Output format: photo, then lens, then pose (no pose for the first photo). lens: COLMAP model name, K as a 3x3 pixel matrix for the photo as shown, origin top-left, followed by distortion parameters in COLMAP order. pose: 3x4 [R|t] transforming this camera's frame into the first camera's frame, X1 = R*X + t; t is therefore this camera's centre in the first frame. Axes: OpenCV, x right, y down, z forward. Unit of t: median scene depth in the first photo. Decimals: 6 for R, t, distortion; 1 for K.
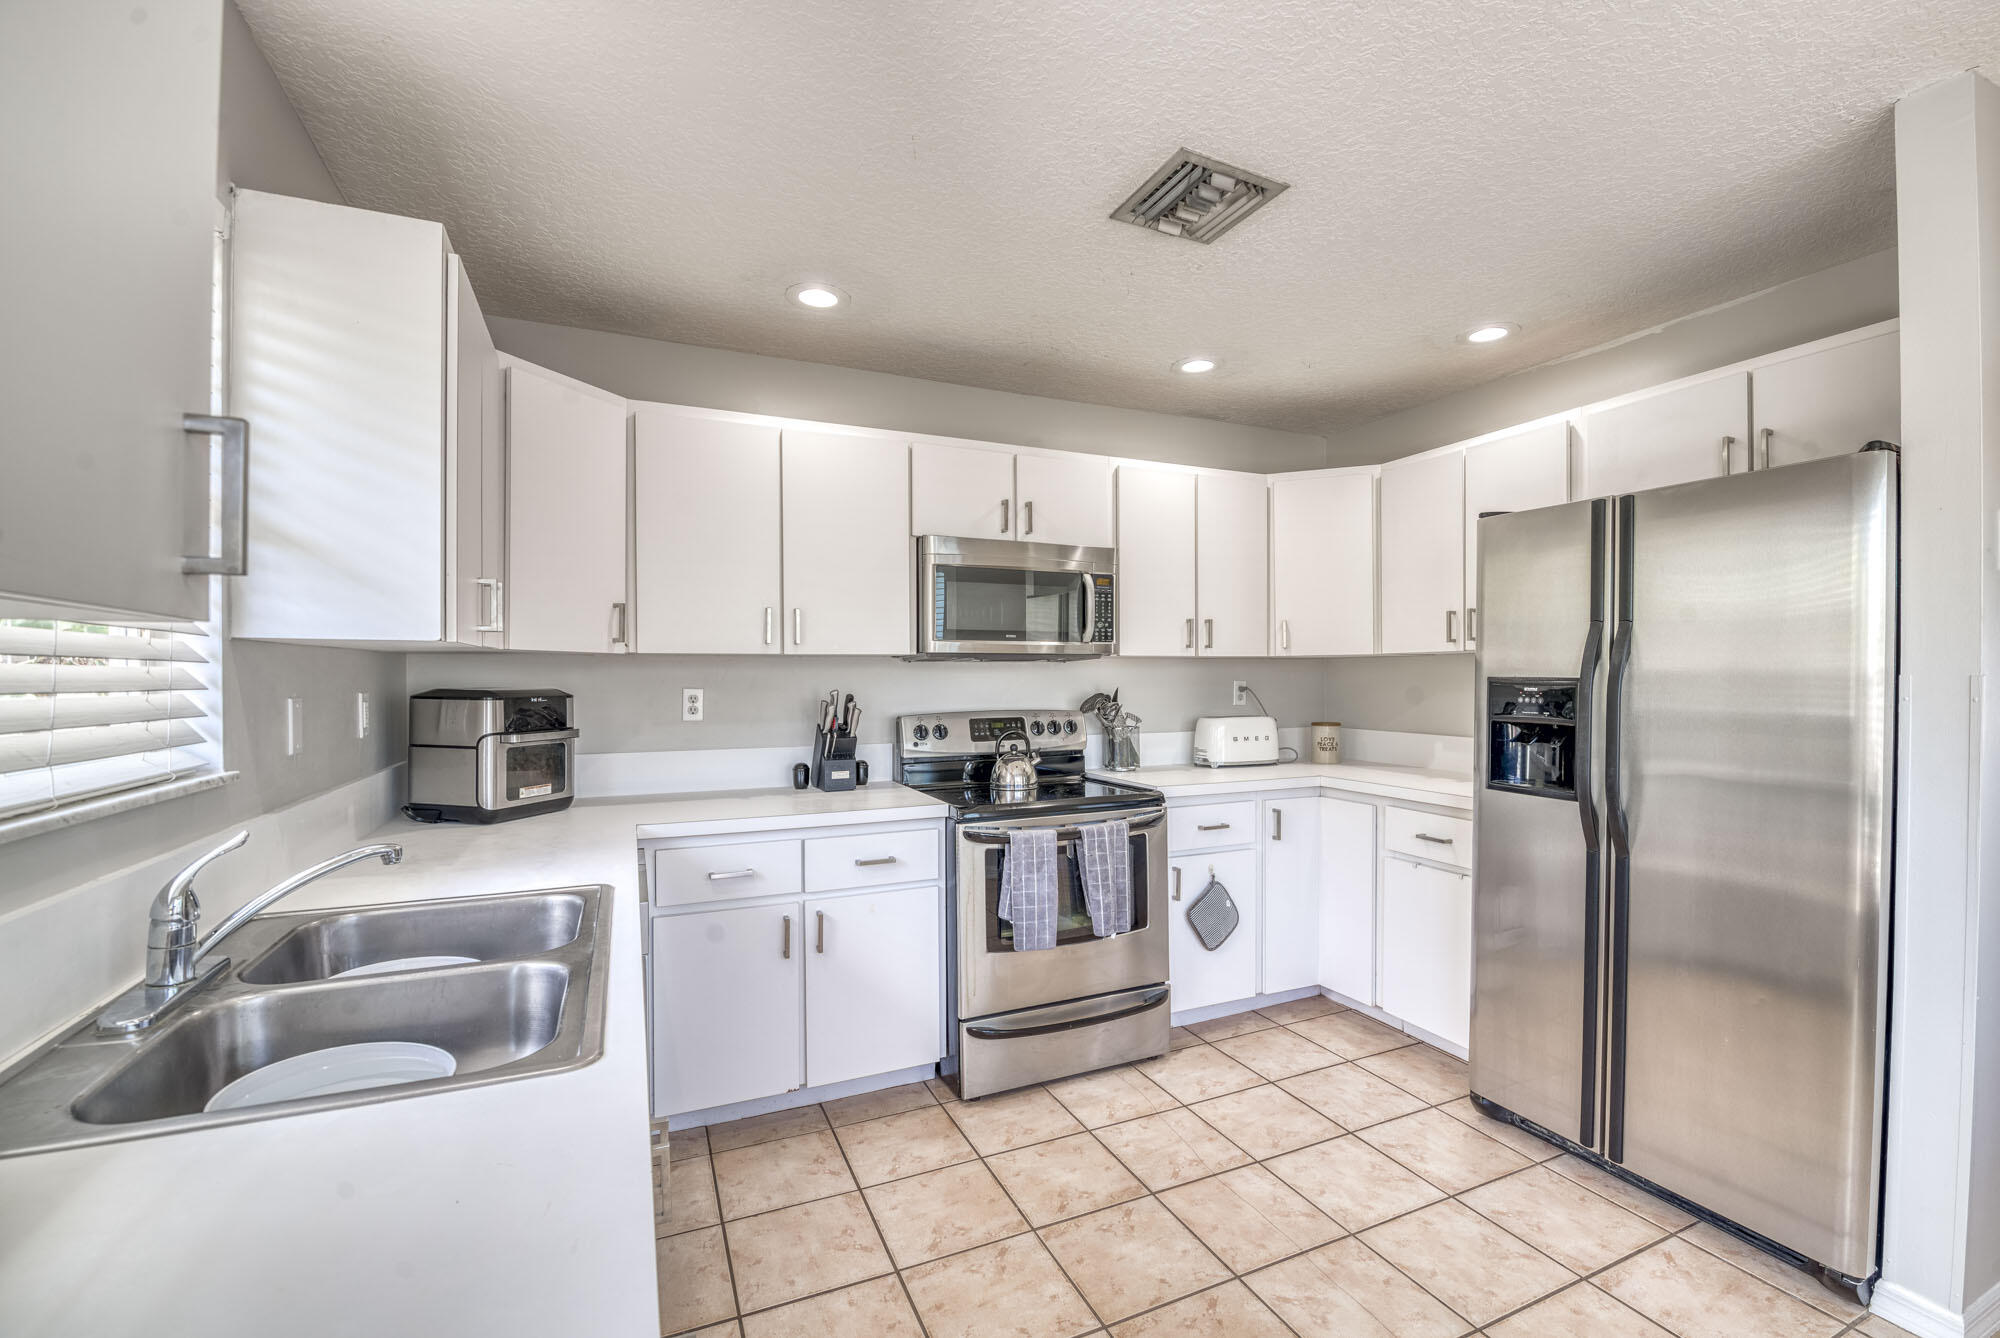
lens RADIAL K [[861.9, 0, 1011.7], [0, 861.9, 677.2], [0, 0, 1]] dist [-0.011391, -0.005811]
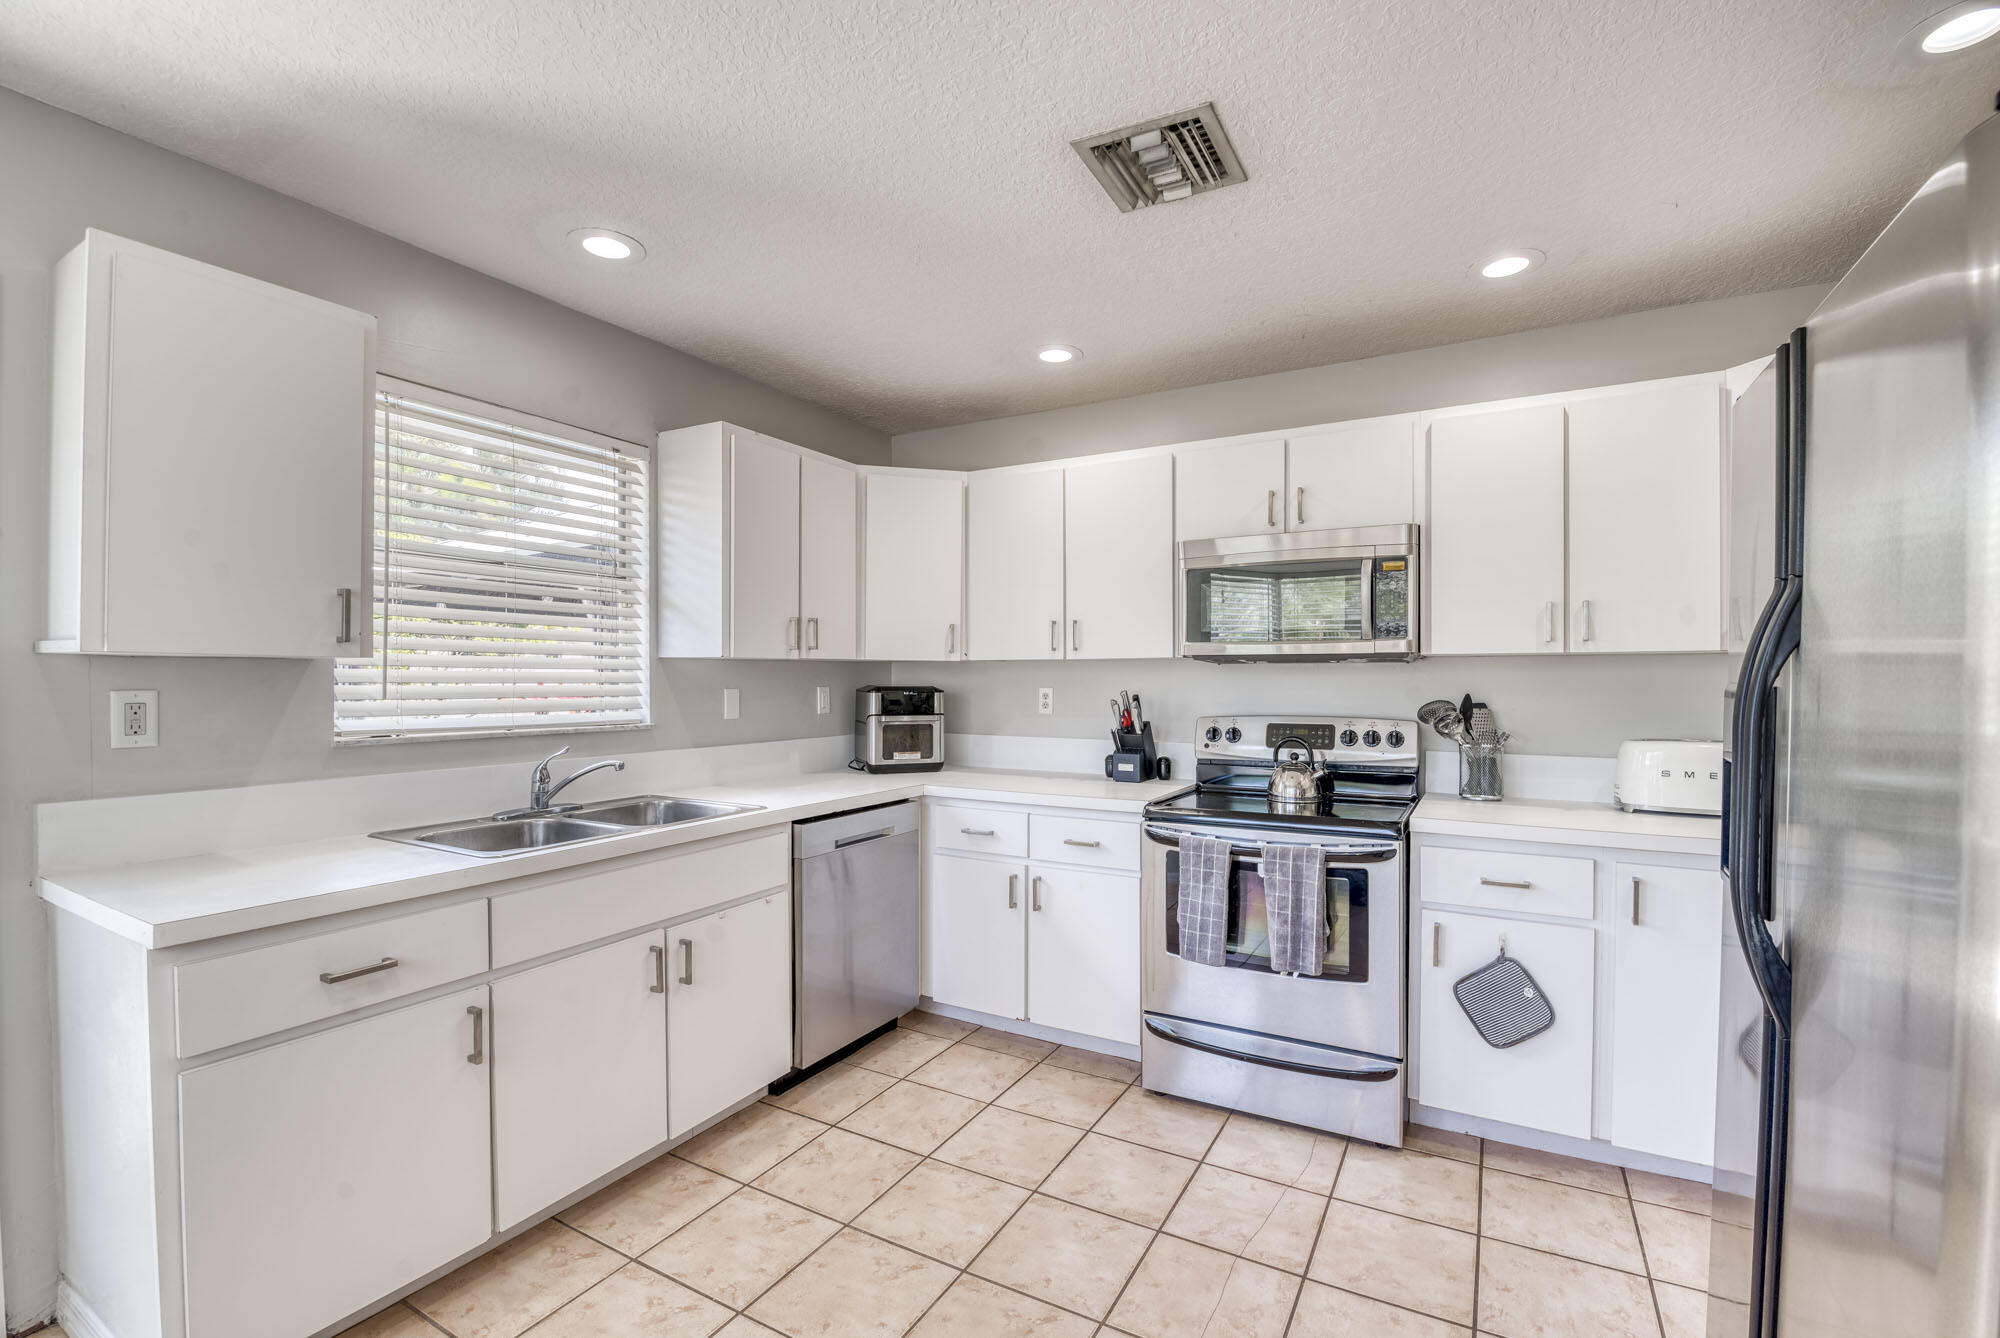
lens RADIAL K [[861.9, 0, 1031.1], [0, 861.9, 677.8], [0, 0, 1]] dist [-0.011391, -0.005811]
pose [[0.597369, 0.004881, -0.801952, 0.617870], [-0.005286, 0.999984, 0.002149, -0.003251], [0.801949, 0.002955, 0.597385, 0.242792]]
